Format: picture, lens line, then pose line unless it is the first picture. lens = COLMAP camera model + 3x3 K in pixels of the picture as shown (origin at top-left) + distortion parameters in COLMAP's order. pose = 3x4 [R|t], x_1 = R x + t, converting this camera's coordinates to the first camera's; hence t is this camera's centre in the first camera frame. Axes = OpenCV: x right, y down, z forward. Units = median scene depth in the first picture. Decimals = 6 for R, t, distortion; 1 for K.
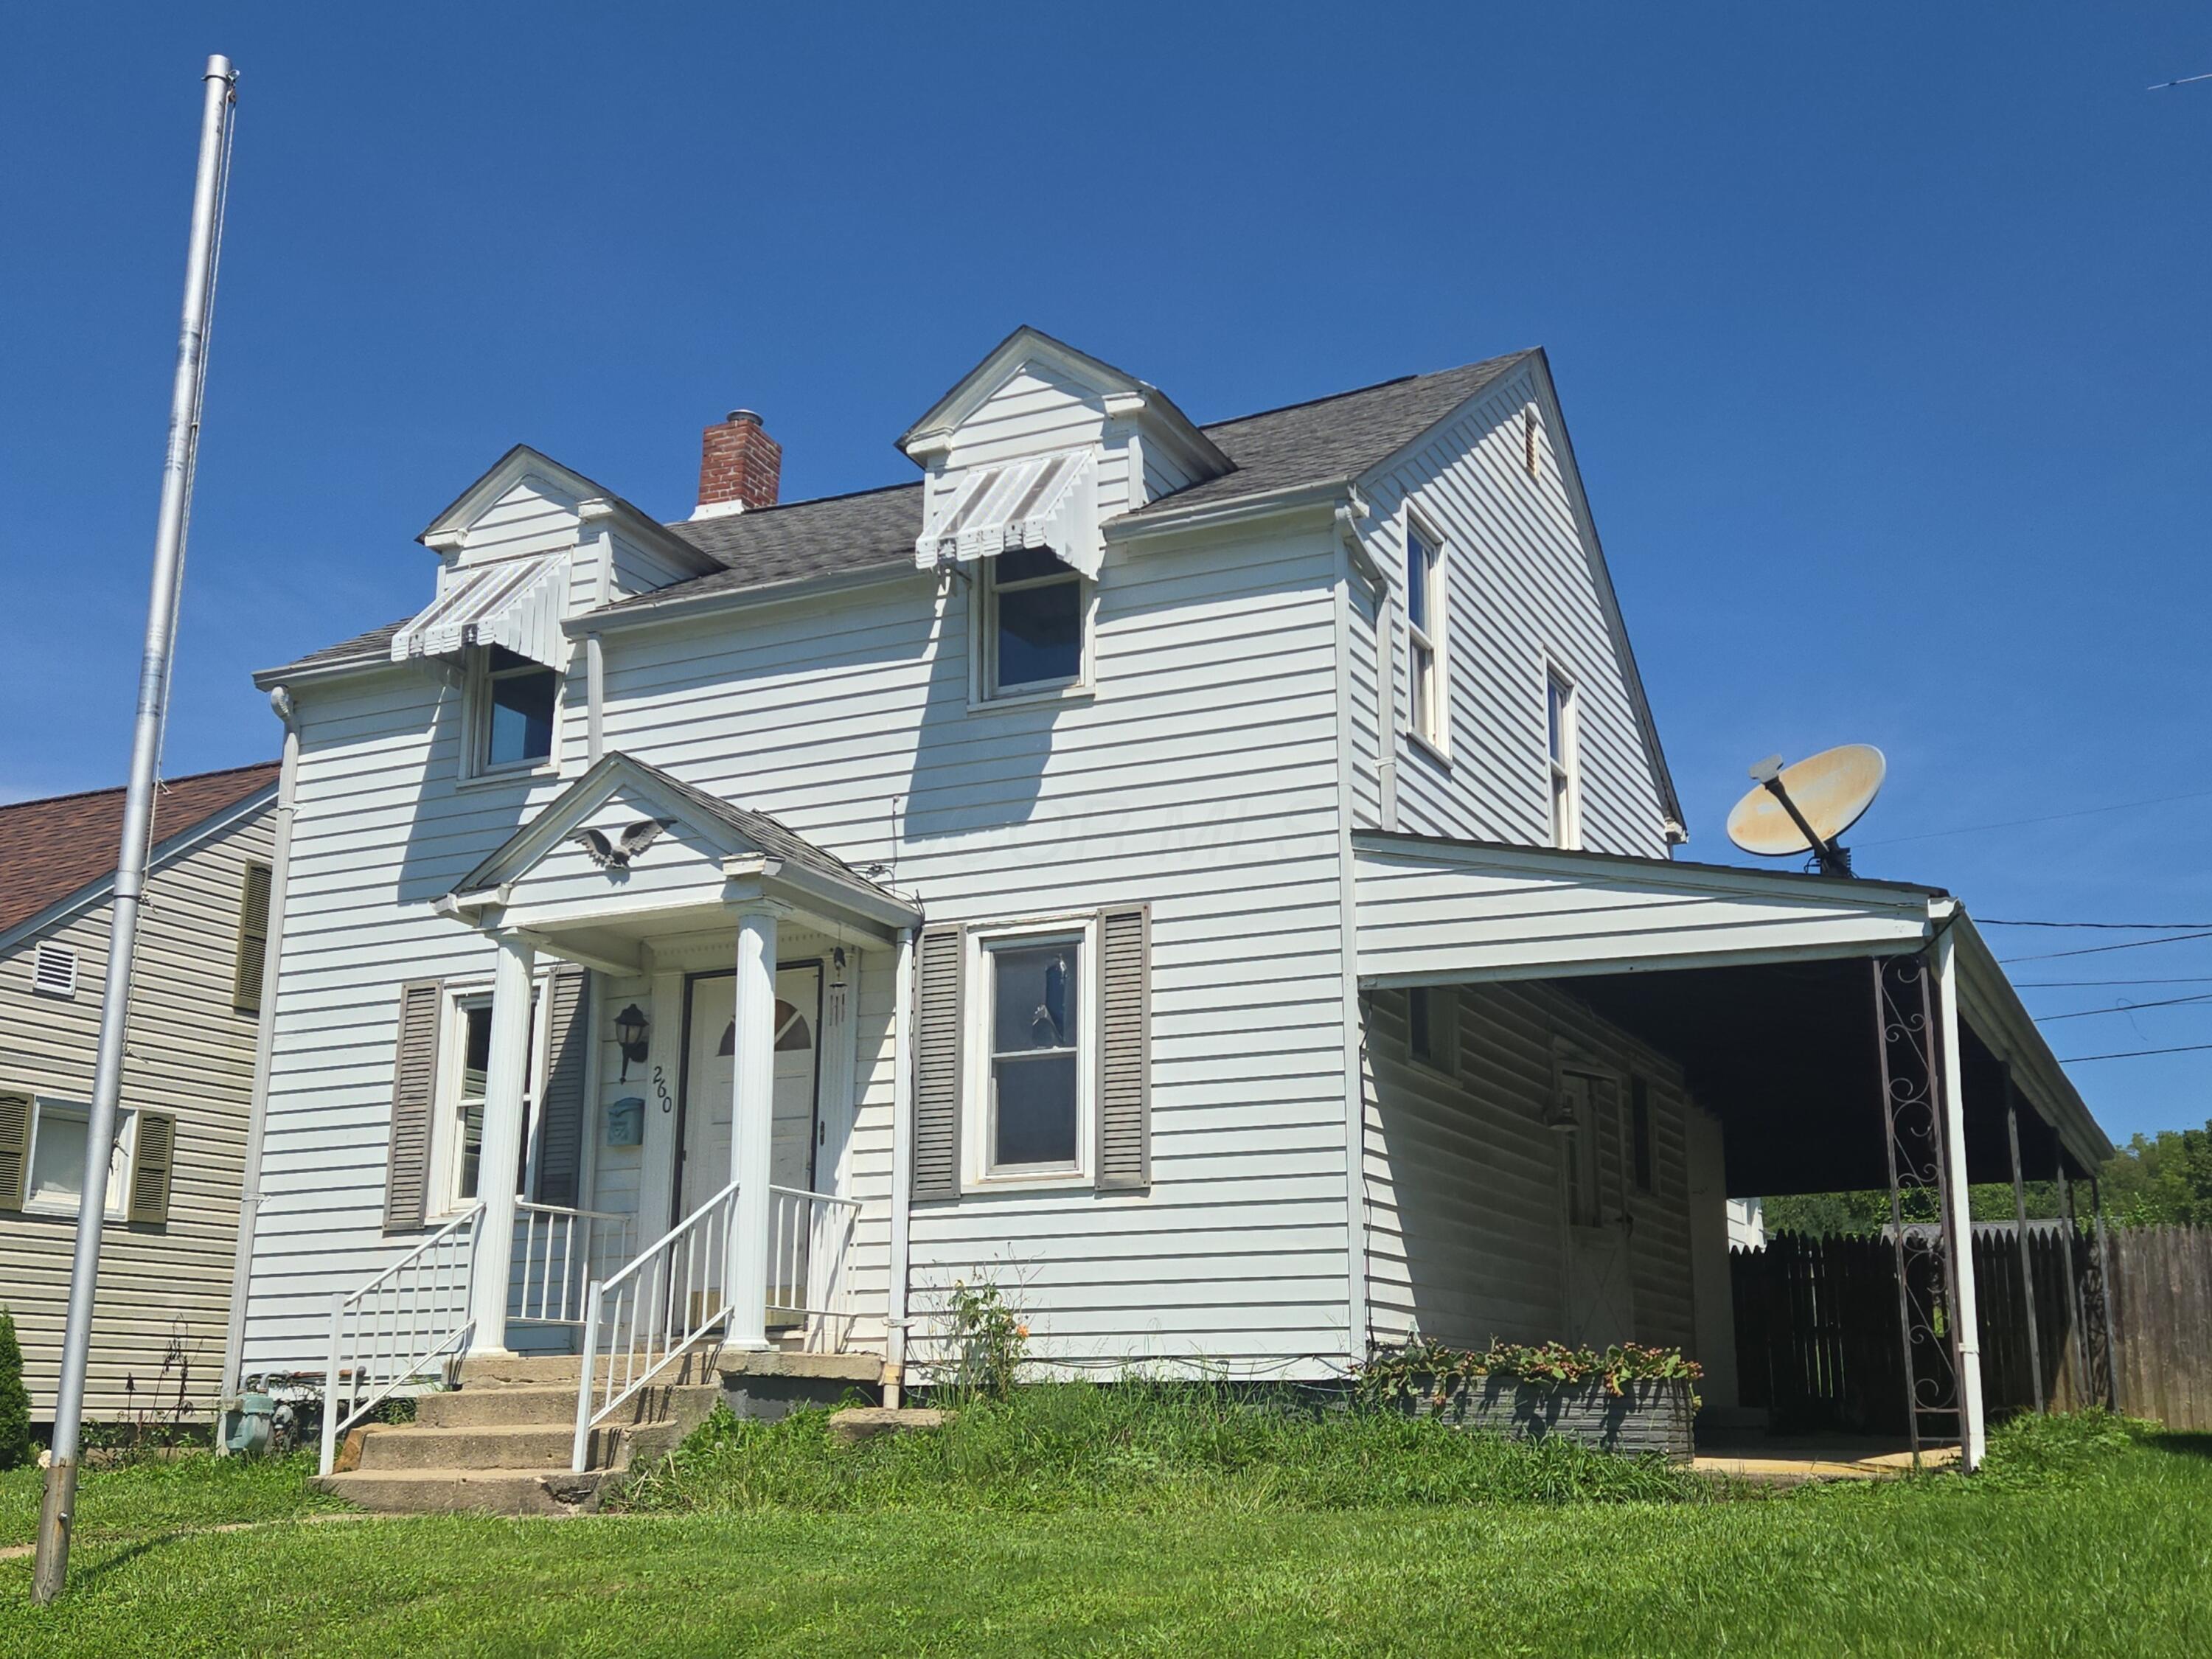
lens RADIAL K [[2330.0, 0, 1111.0], [0, 2330.0, 847.7], [0, 0, 1]] dist [0.082617, 0.000000]
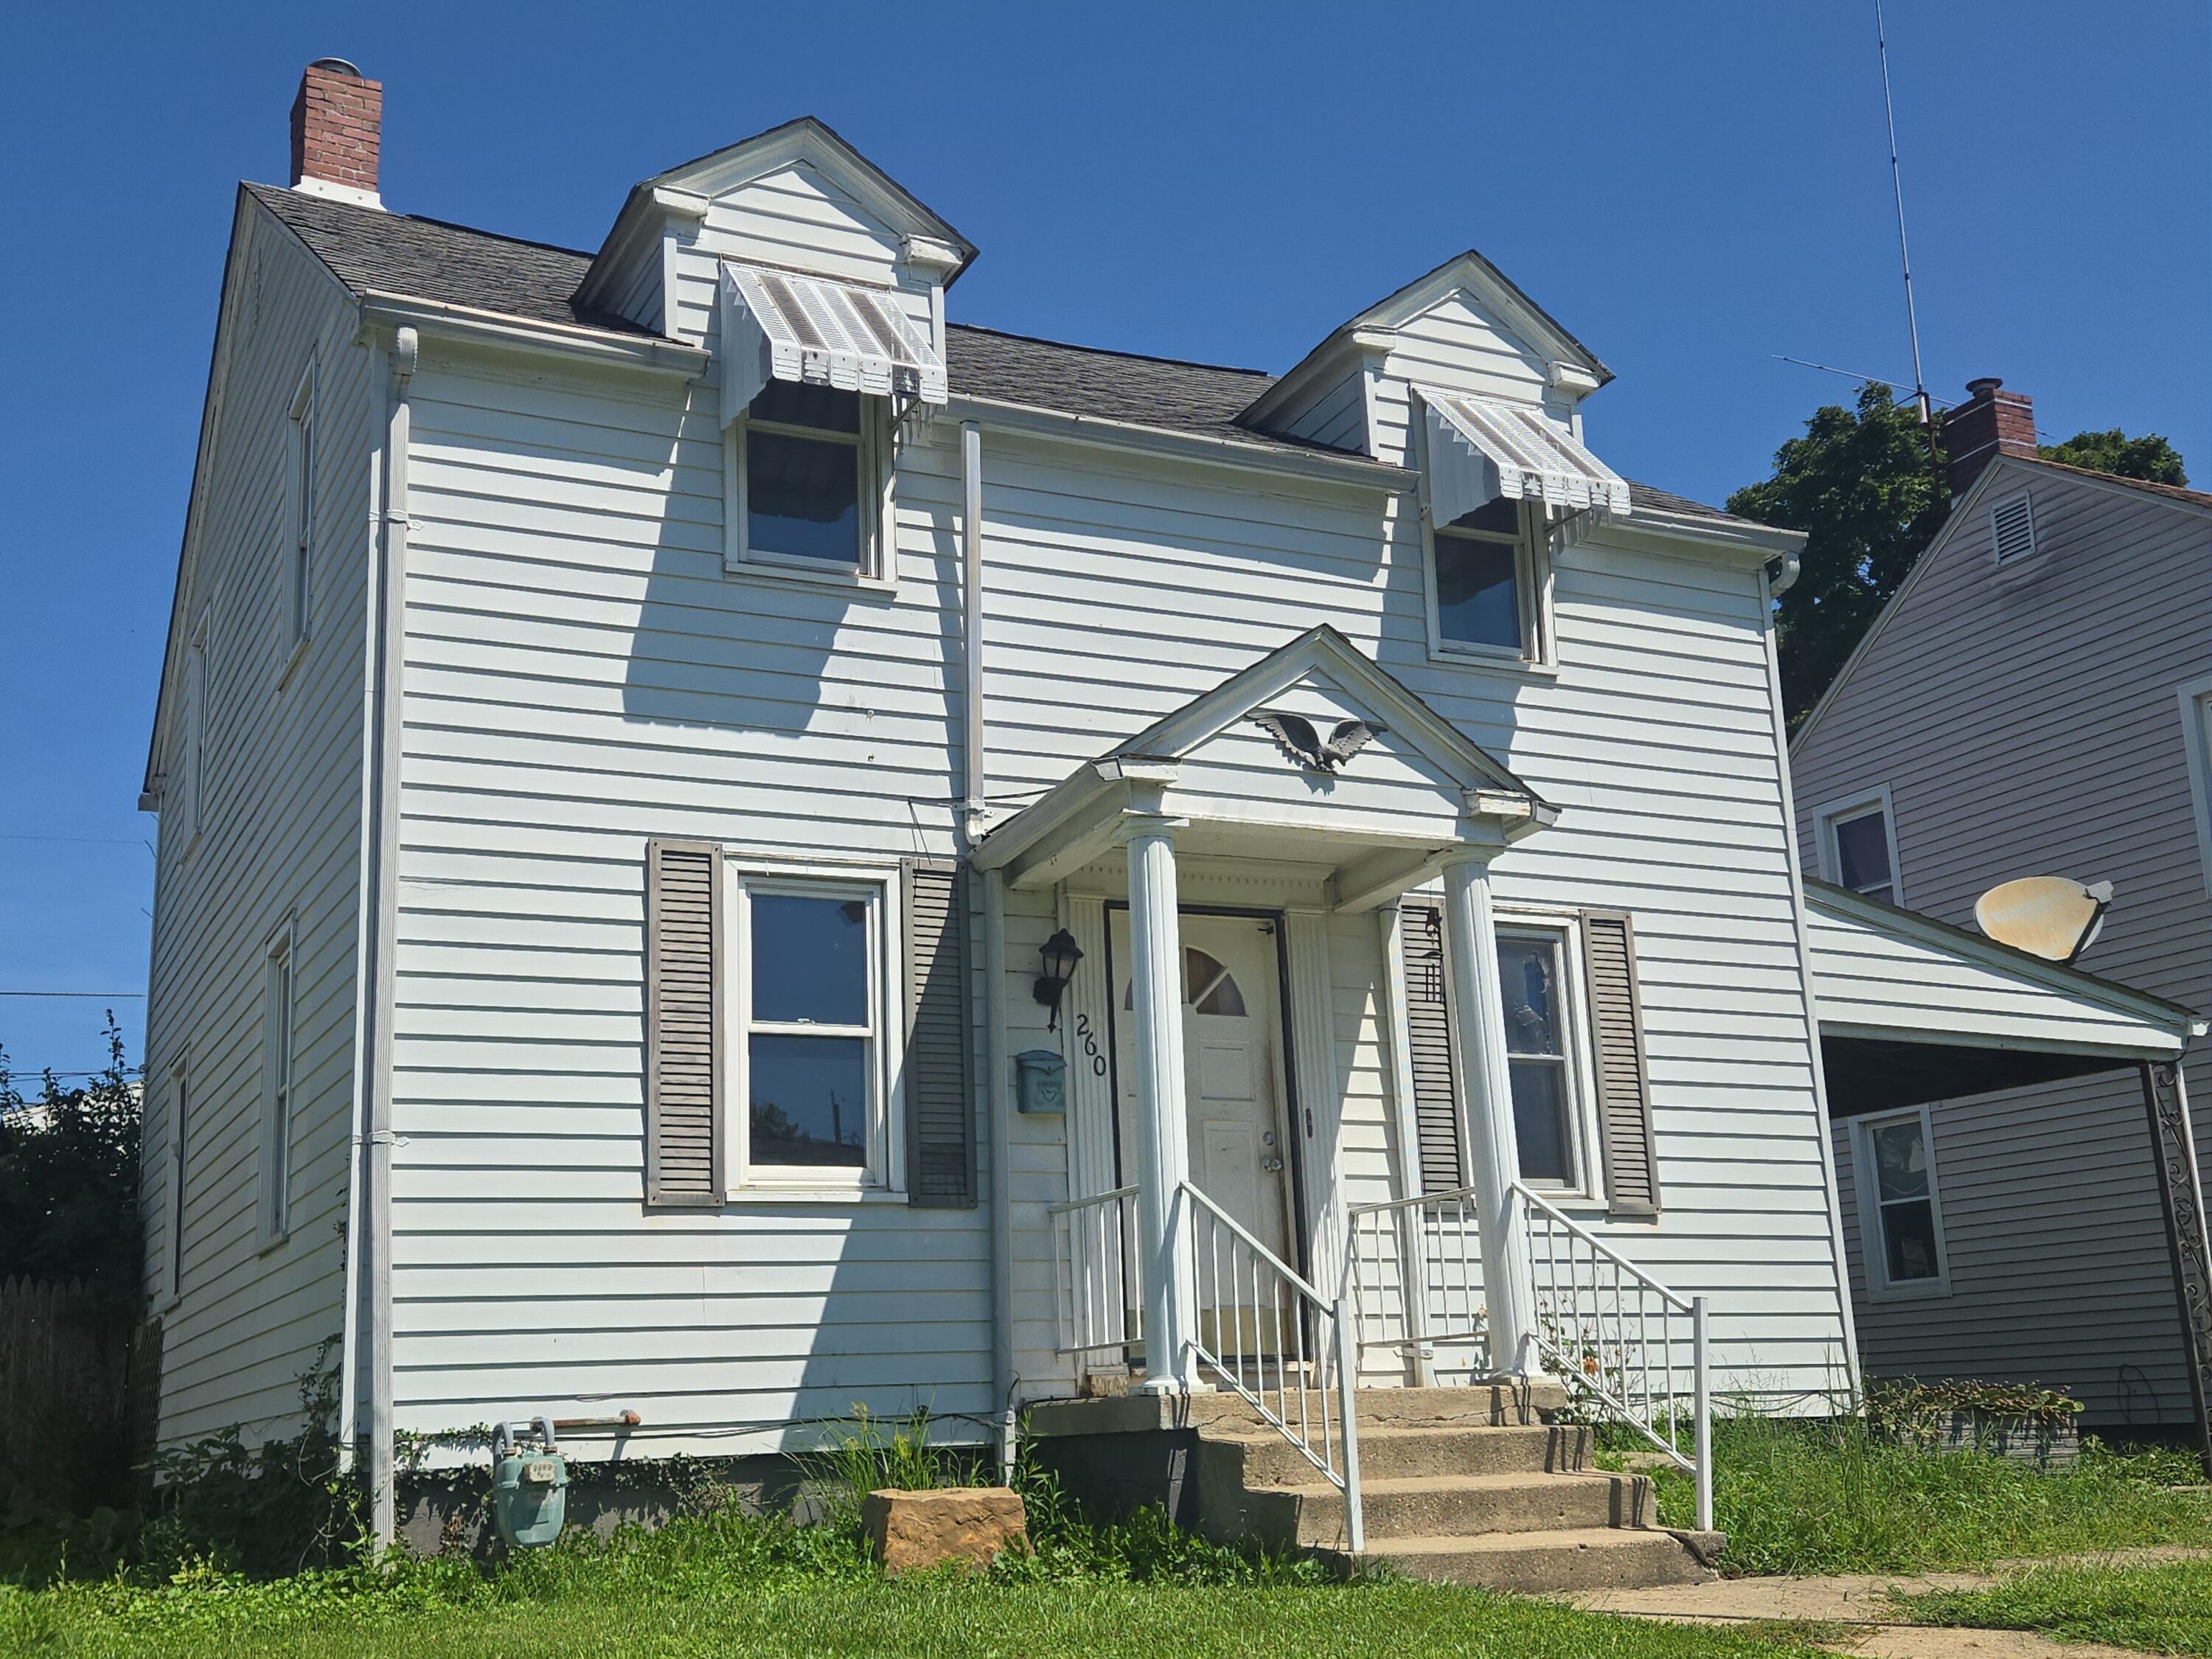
lens RADIAL K [[2517.6, 0, 1107.4], [0, 2517.6, 813.1], [0, 0, 1]] dist [0.073782, 0.000000]
pose [[0.613332, 0.174064, 0.770406, -0.892426], [-0.159049, 0.982651, -0.095396, 0.113162], [-0.773645, -0.064023, 0.630376, 0.509519]]
